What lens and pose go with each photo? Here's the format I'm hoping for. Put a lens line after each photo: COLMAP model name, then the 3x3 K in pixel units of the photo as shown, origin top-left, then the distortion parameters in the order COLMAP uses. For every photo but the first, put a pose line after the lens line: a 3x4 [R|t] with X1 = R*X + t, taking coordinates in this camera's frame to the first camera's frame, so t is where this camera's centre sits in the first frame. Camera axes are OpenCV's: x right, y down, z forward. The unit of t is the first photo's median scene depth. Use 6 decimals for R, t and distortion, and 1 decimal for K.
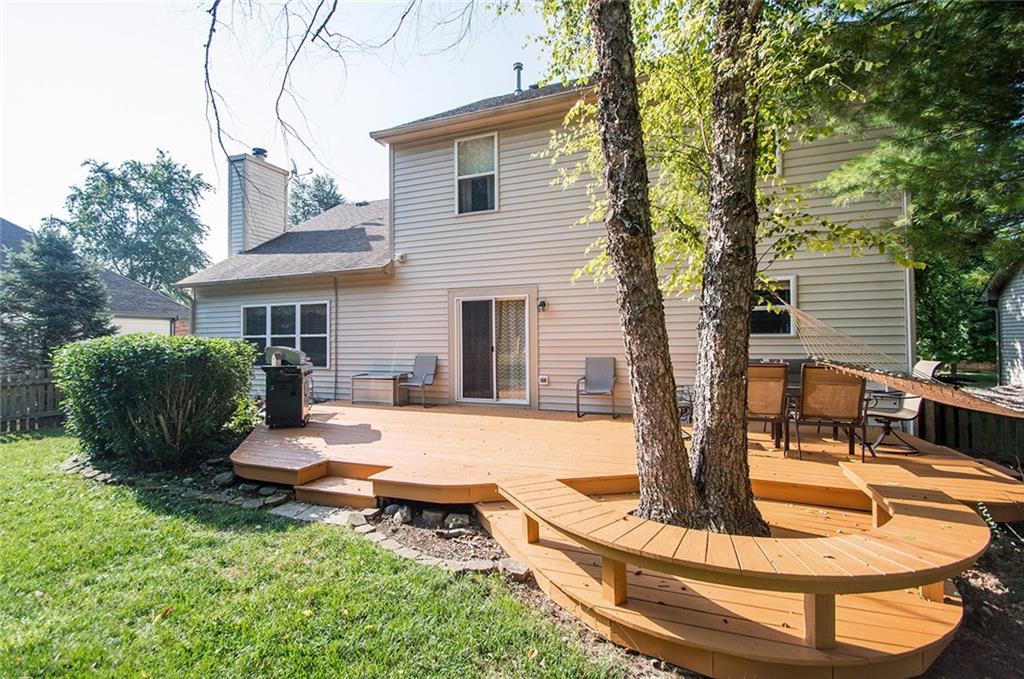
lens RADIAL K [[489.9, 0, 492.9], [0, 489.9, 336.2], [0, 0, 1]] dist [0.000541, -0.000137]
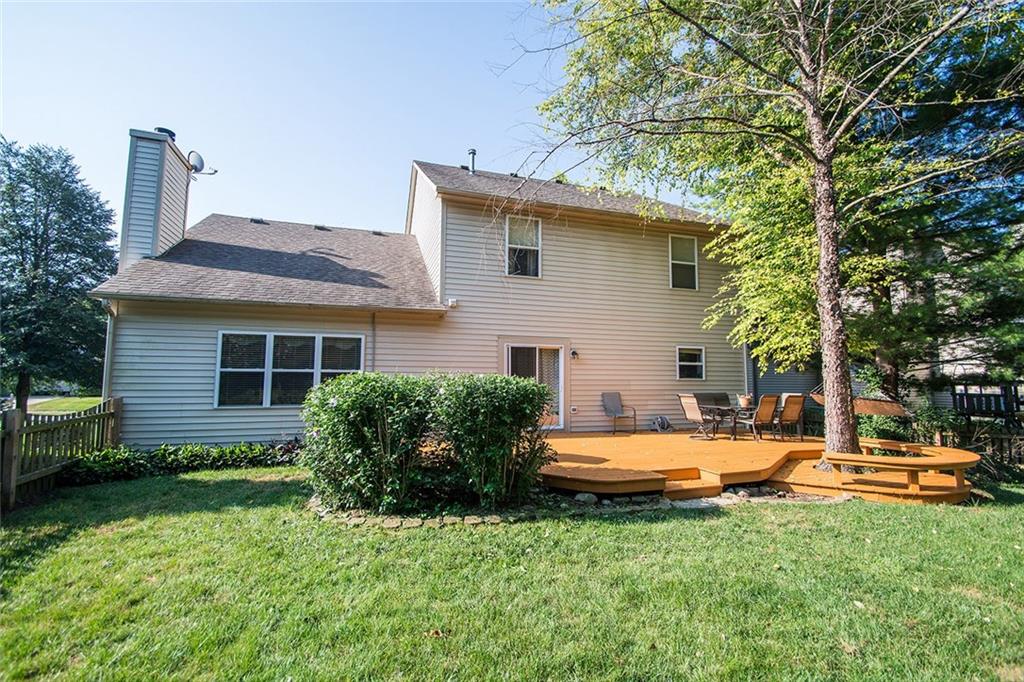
lens RADIAL K [[448.6, 0, 506.0], [0, 448.6, 343.0], [0, 0, 1]] dist [0.002017, -0.000046]
pose [[0.765312, 0.063413, 0.640528, -0.795752], [-0.023089, 0.997199, -0.071136, -0.000850], [-0.643245, 0.039653, 0.764633, 0.161175]]
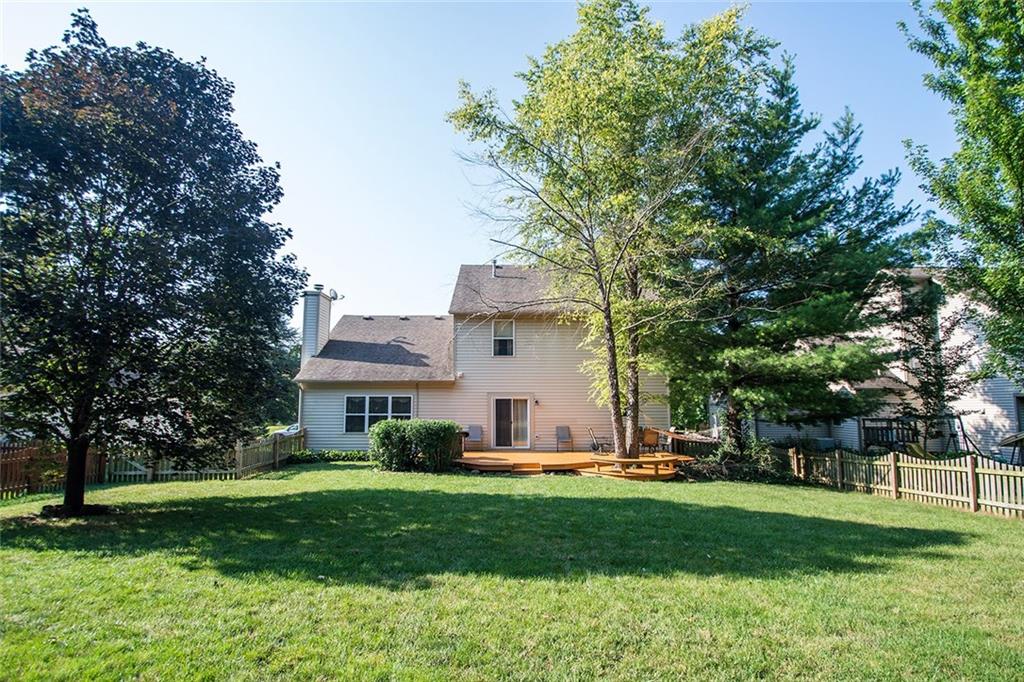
lens RADIAL K [[537.9, 0, 512.0], [0, 537.9, 341.0], [0, 0, 1]] dist [-0.065414, 0.000019]
pose [[0.918572, 0.051813, 0.391843, -0.903963], [-0.011552, 0.994467, -0.104417, -0.079431], [-0.395085, 0.091388, 0.914088, -1.114181]]
